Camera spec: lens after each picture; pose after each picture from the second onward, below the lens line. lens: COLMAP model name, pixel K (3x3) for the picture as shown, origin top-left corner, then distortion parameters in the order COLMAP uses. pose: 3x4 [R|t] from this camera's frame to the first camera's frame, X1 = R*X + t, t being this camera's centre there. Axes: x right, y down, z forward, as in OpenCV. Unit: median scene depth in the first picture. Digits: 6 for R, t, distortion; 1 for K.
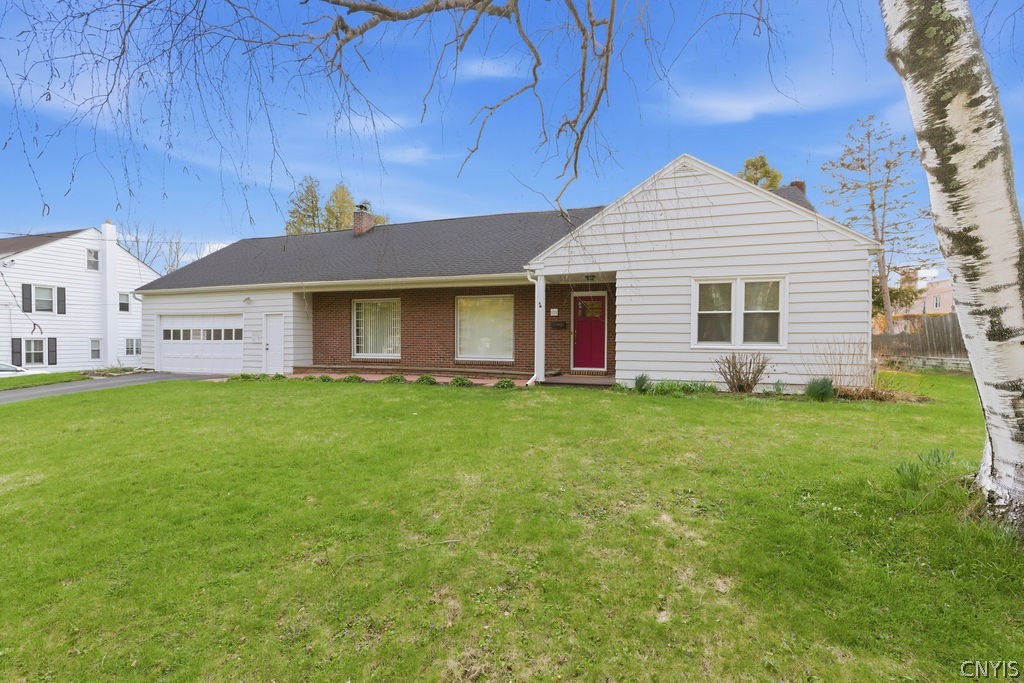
lens RADIAL K [[484.8, 0, 511.6], [0, 484.8, 348.0], [0, 0, 1]] dist [0.000792, 0.000036]
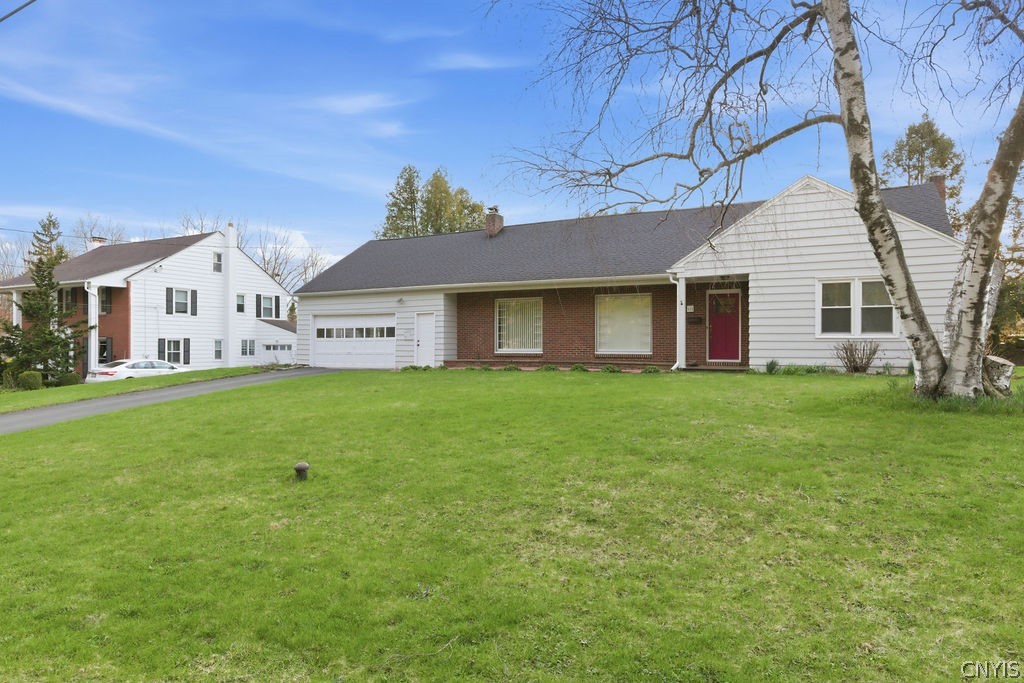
lens RADIAL K [[645.7, 0, 512.0], [0, 645.7, 341.5], [0, 0, 1]] dist [-0.001144, 0.000242]
pose [[0.989662, -0.004075, -0.143364, -0.094517], [0.000717, 0.999724, -0.023467, 0.031365], [0.143420, 0.023122, 0.989392, -0.459541]]
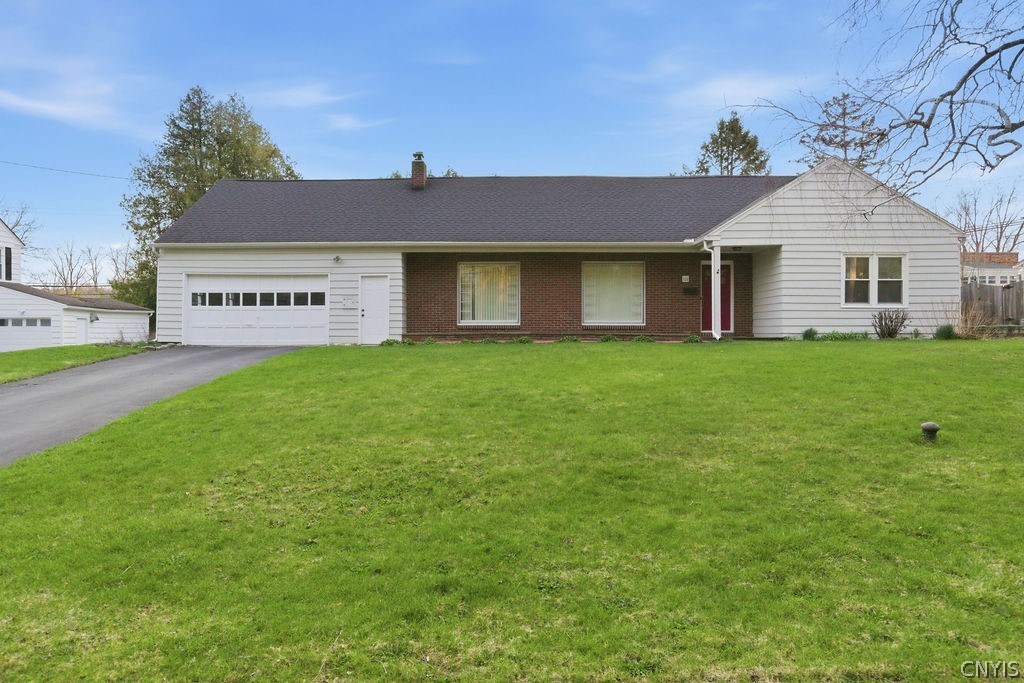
lens RADIAL K [[718.3, 0, 510.9], [0, 718.3, 323.6], [0, 0, 1]] dist [0.004601, 0.000374]
pose [[0.949454, -0.000946, 0.313904, -0.729594], [0.008207, 0.999728, -0.021811, 0.052955], [-0.313798, 0.023285, 0.949204, -0.361238]]
